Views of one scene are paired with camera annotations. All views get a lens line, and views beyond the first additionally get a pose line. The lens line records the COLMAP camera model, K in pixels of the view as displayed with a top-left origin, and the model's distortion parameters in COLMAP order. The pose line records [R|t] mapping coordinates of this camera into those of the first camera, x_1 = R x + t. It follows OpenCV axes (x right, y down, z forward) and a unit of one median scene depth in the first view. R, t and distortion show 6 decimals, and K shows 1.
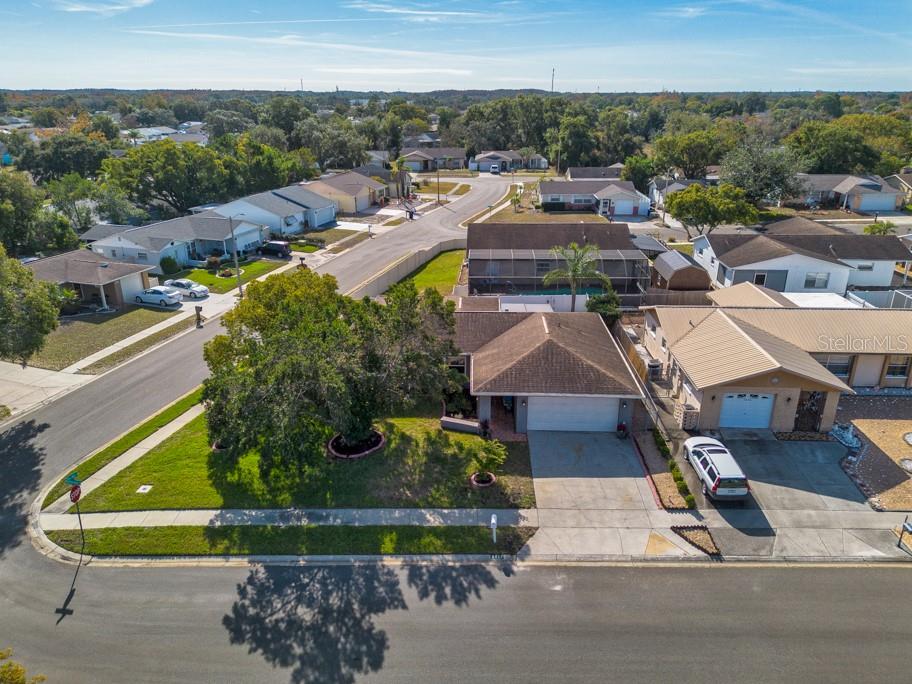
lens RADIAL K [[649.1, 0, 454.7], [0, 649.1, 340.7], [0, 0, 1]] dist [0.063310, -0.062459]
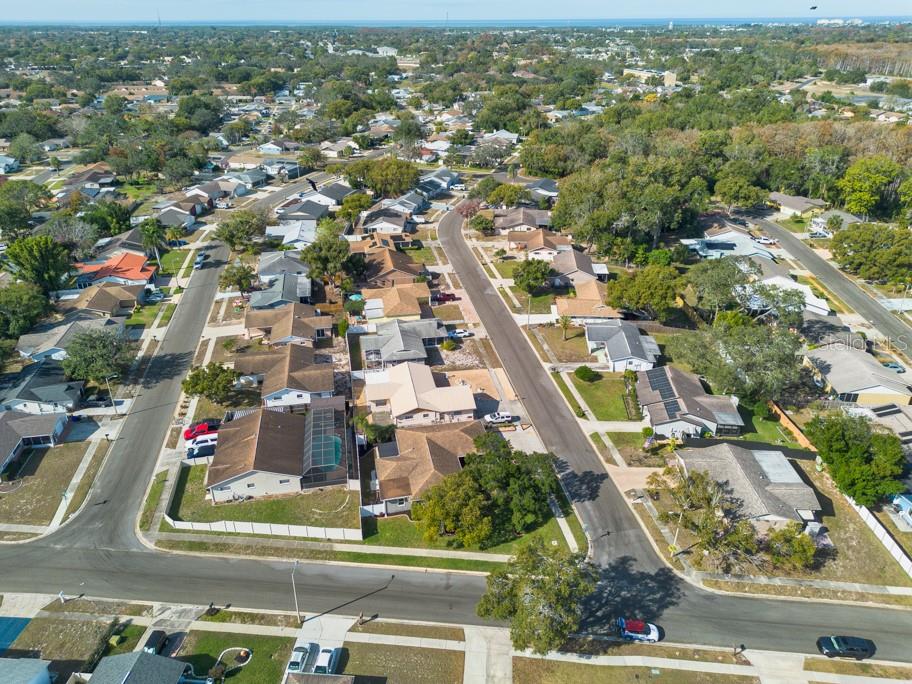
lens RADIAL K [[649.1, 0, 454.7], [0, 649.1, 340.7], [0, 0, 1]] dist [0.063310, -0.062459]
pose [[-0.225184, -0.430034, 0.874278, -2.404922], [0.347408, 0.802905, 0.484408, -1.903153], [-0.910275, 0.412812, -0.031404, 1.142396]]
